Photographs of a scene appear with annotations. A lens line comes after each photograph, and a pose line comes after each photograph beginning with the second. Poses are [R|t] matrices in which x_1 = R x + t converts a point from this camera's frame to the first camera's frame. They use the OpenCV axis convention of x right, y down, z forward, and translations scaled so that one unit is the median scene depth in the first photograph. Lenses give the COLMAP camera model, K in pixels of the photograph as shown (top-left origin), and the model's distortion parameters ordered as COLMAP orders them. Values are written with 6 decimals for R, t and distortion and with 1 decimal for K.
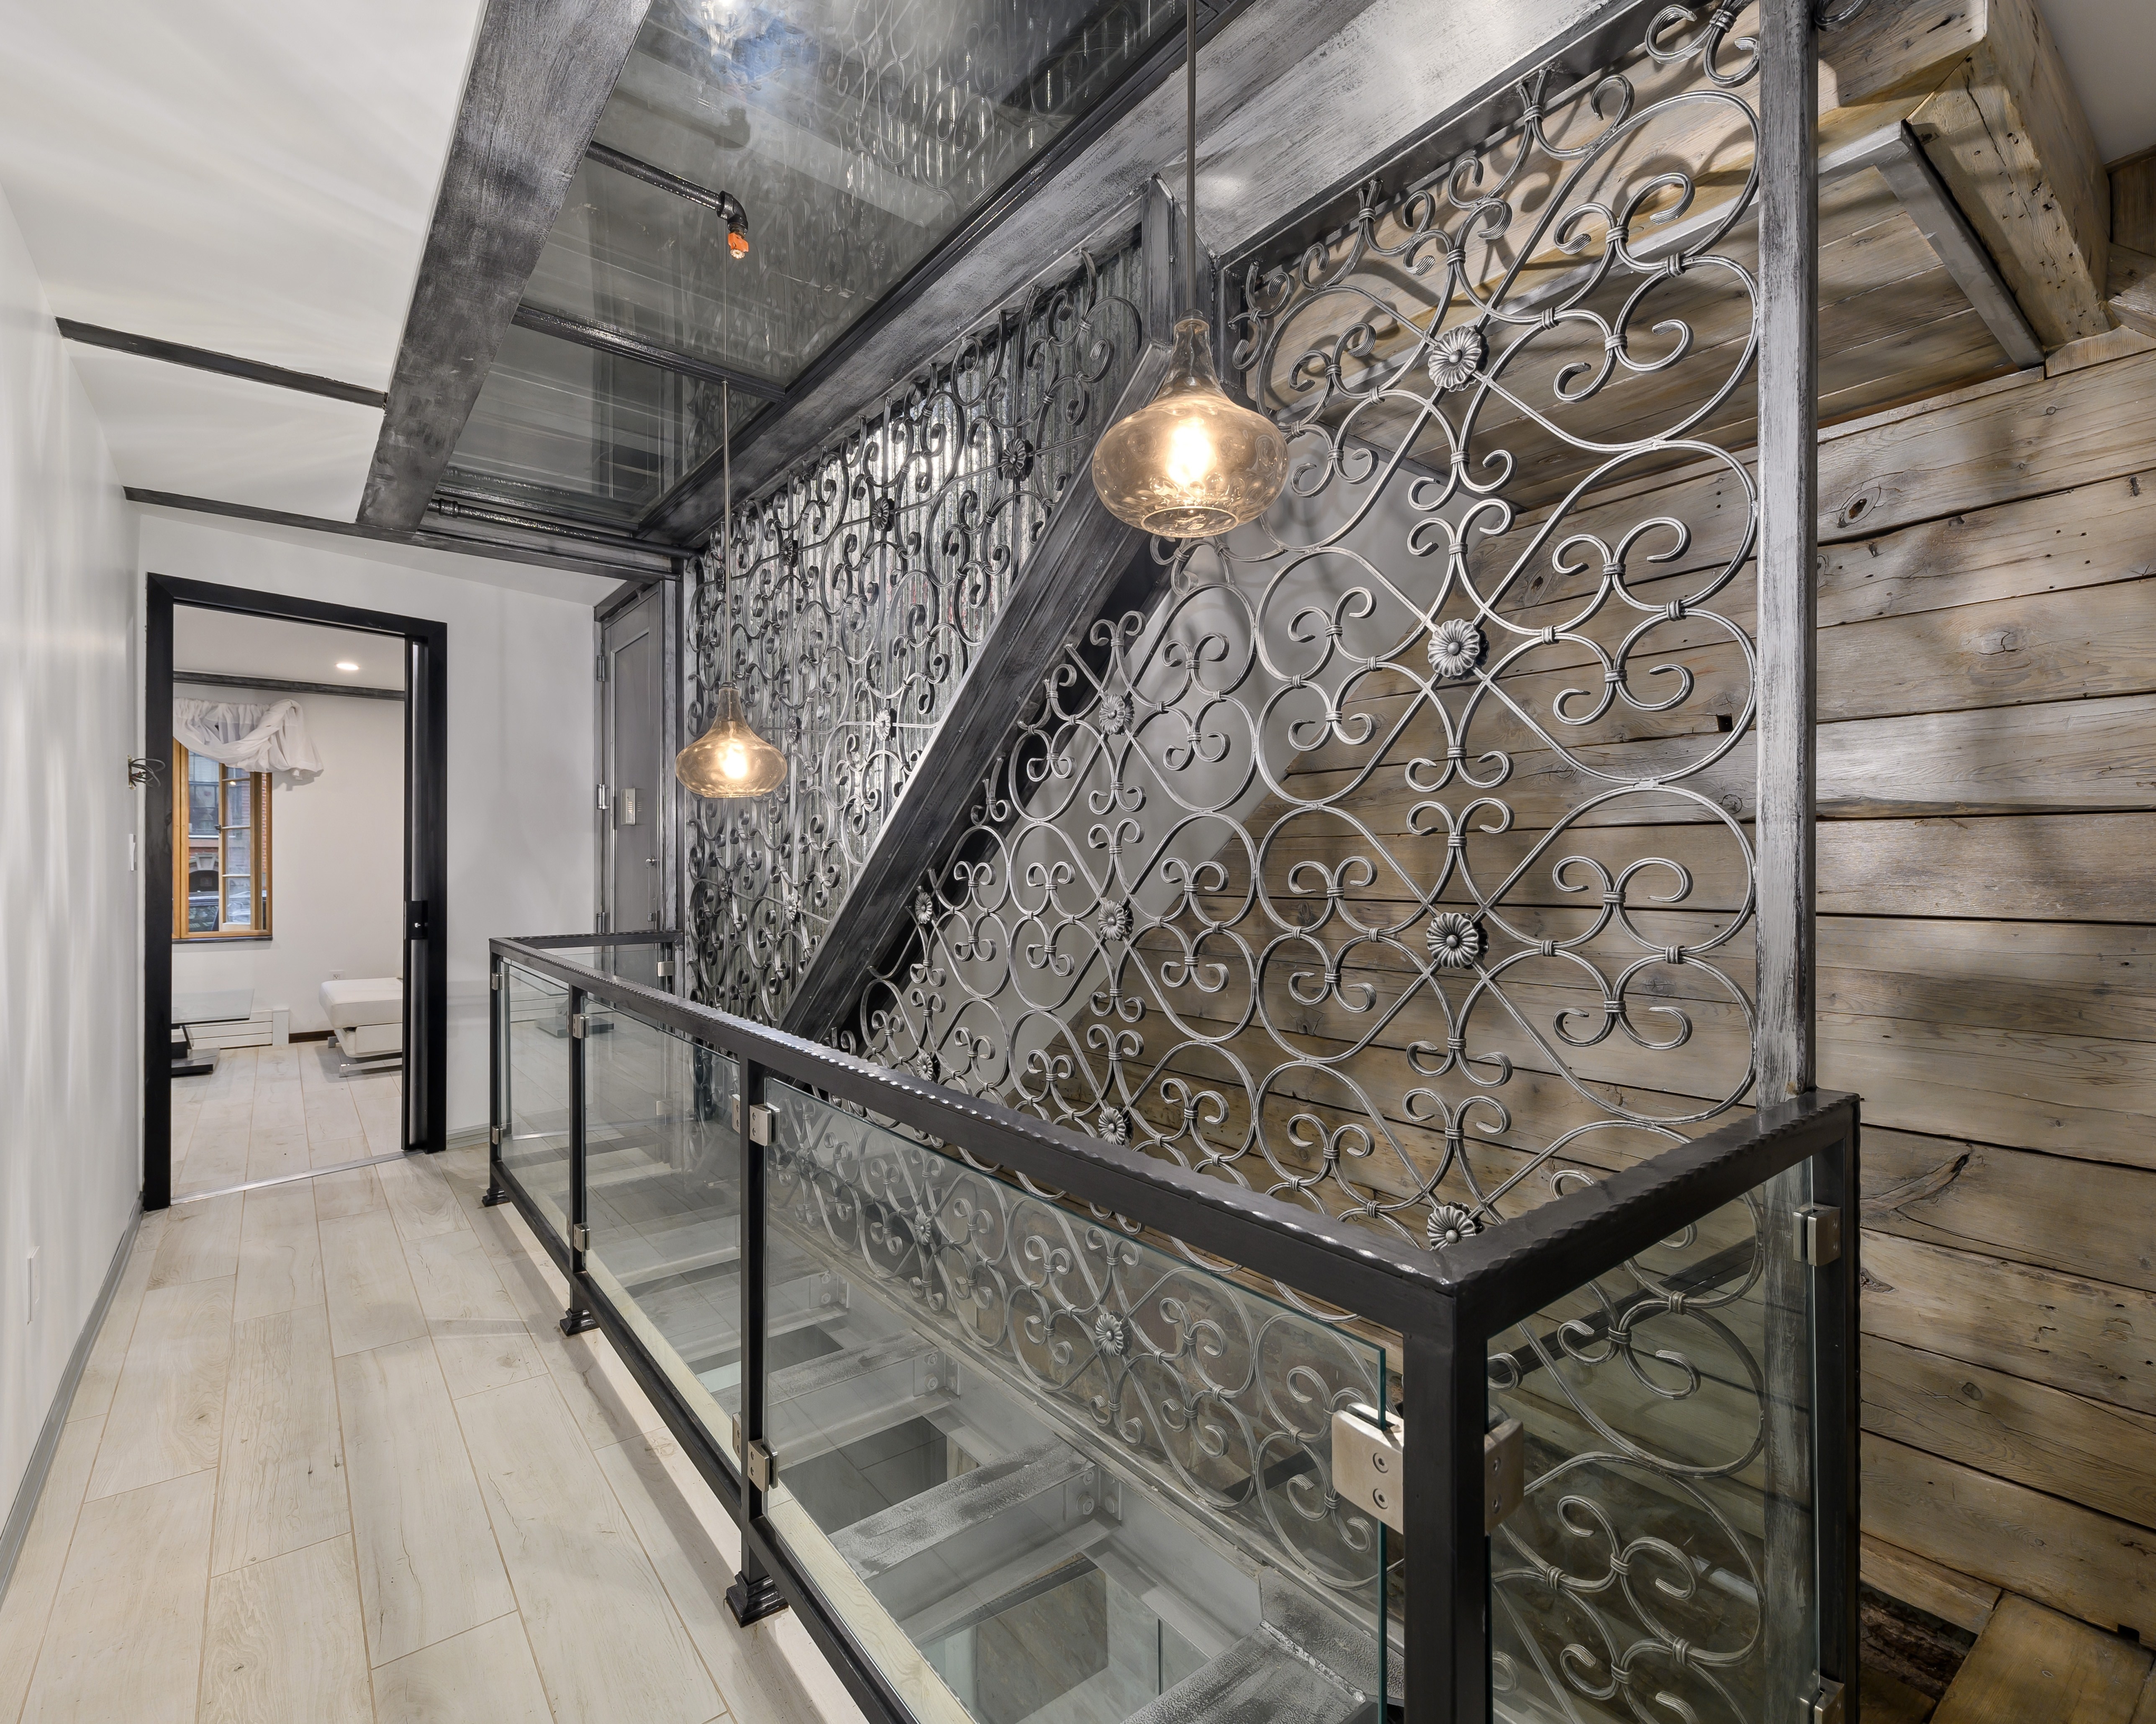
lens RADIAL K [[1010.9, 0, 1079.1], [0, 1010.9, 868.5], [0, 0, 1]] dist [0.000815, 0.000107]
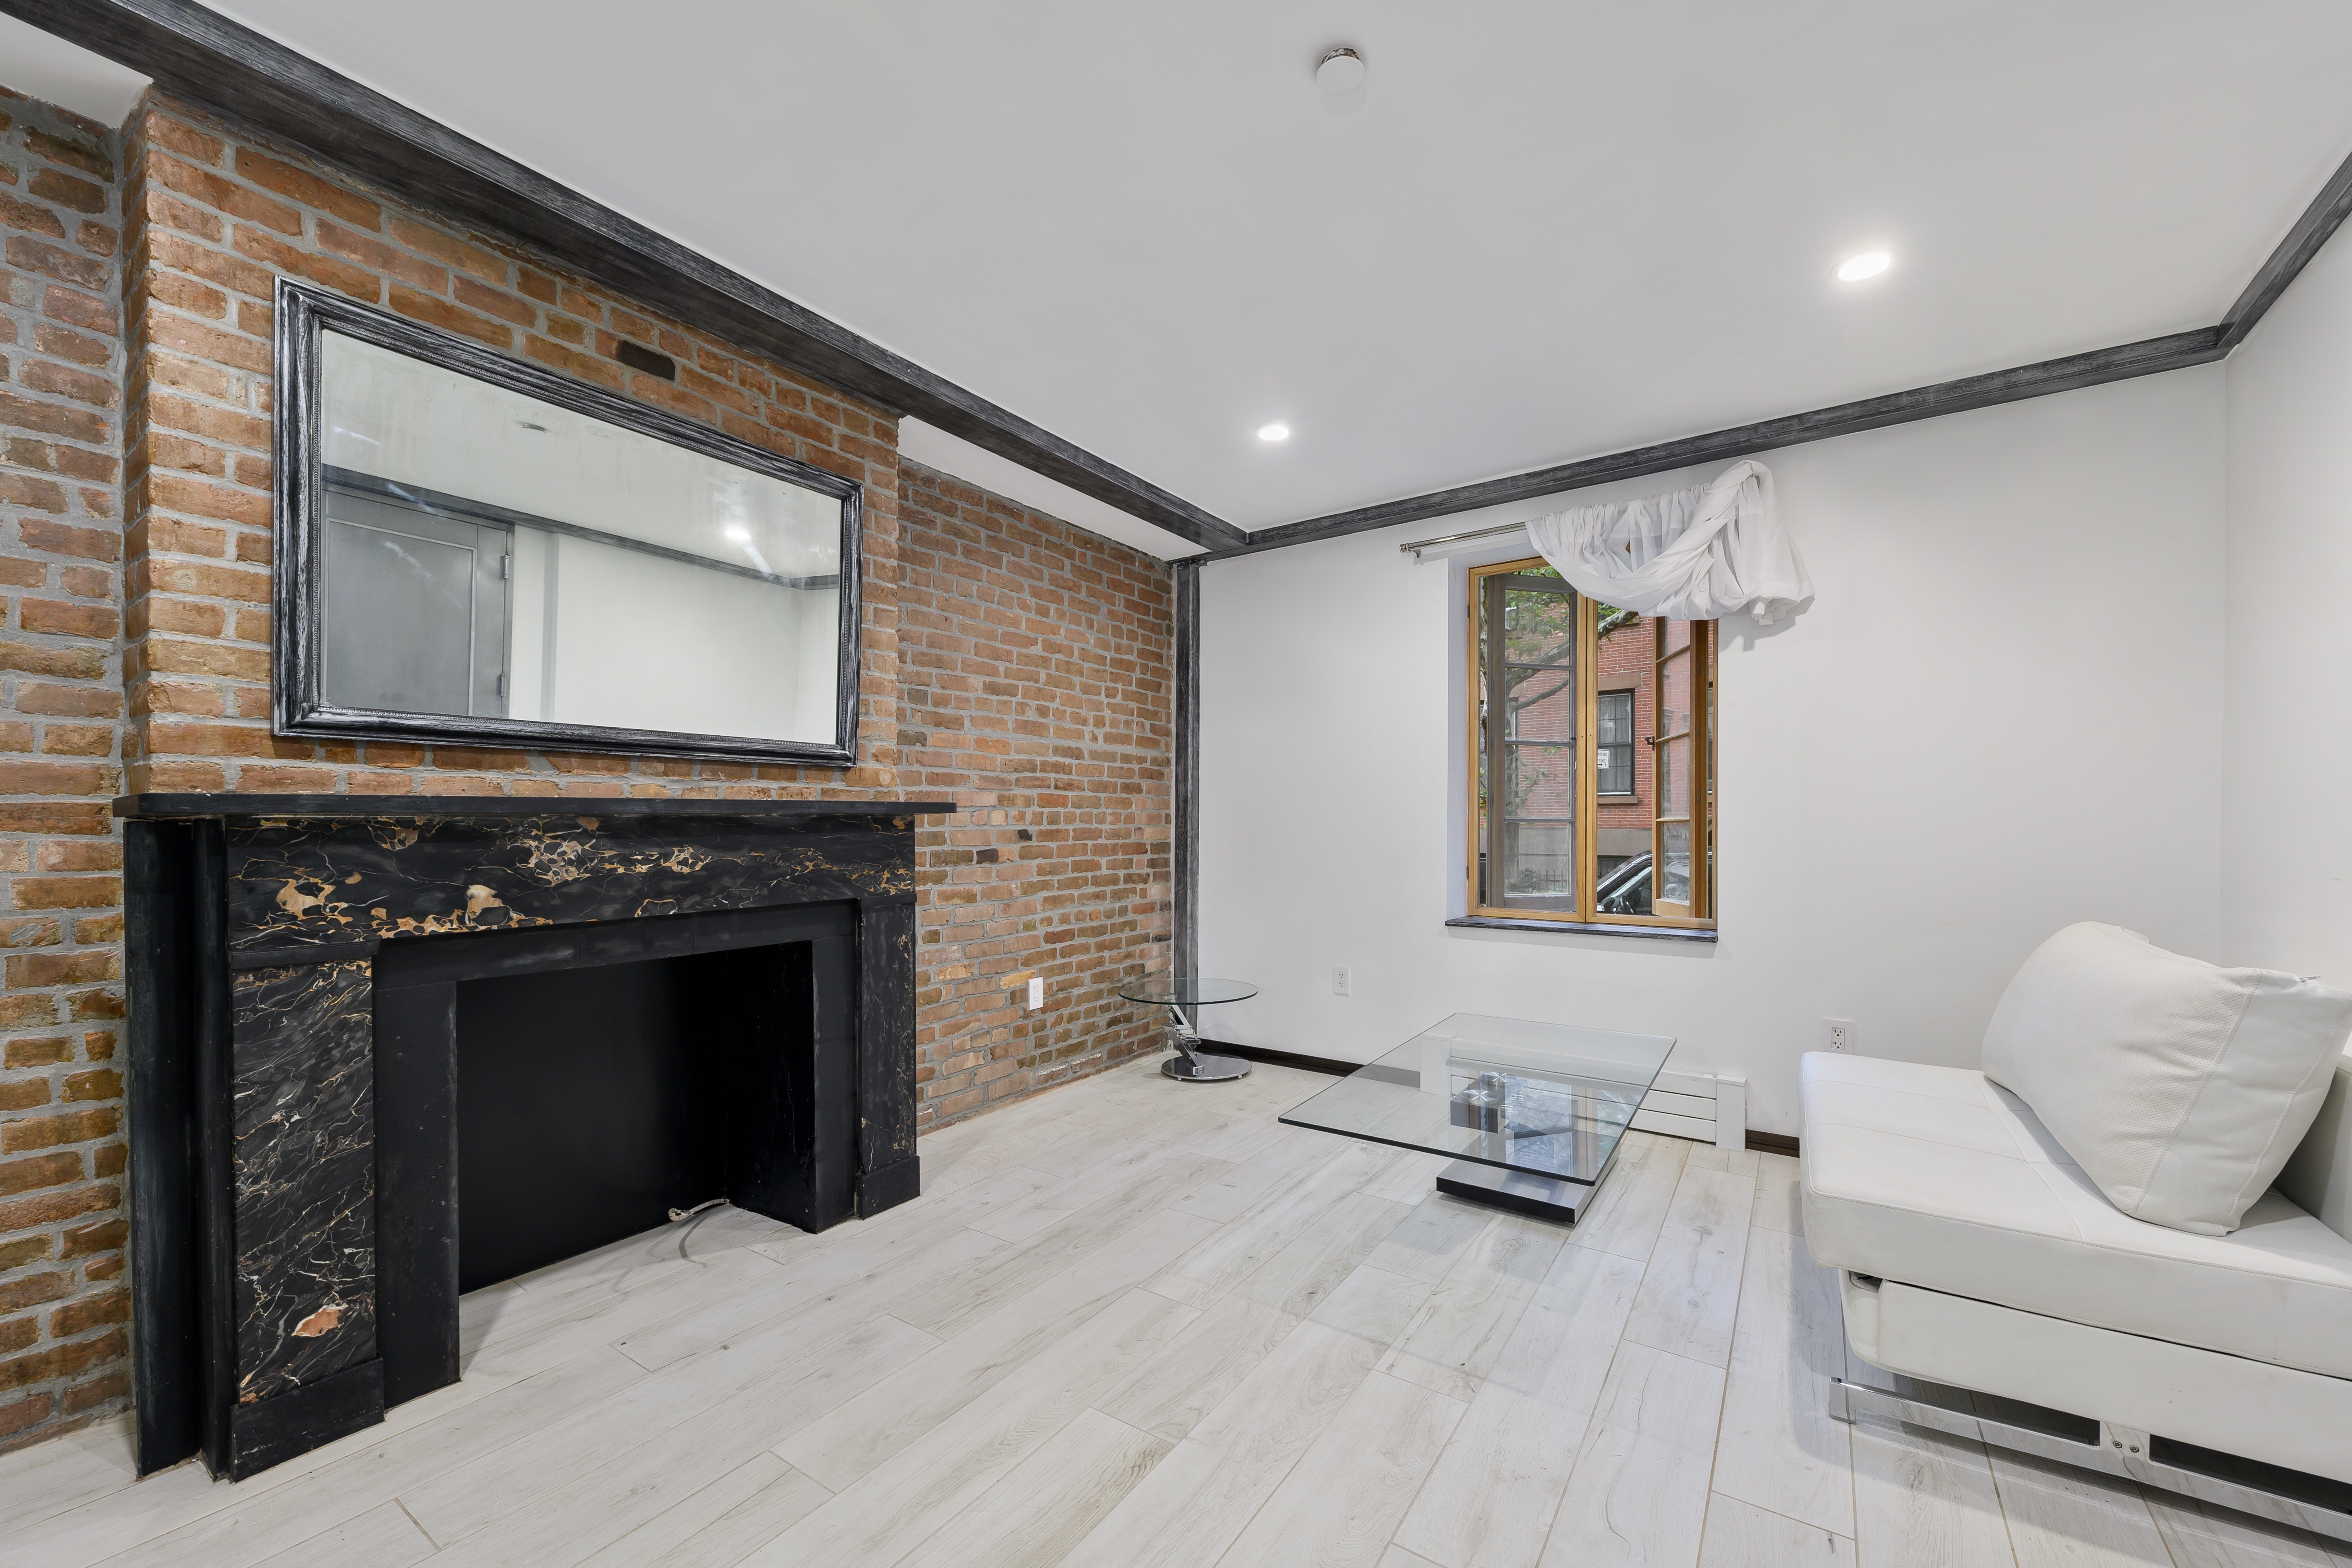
lens RADIAL K [[926.4, 0, 1182.3], [0, 926.4, 822.5], [0, 0, 1]] dist [-0.001708, 0.000049]
pose [[0.306050, 0.011302, -0.951948, -0.441016], [-0.003406, 0.999936, 0.010777, 0.004723], [0.952009, -0.000056, 0.306069, 0.609323]]
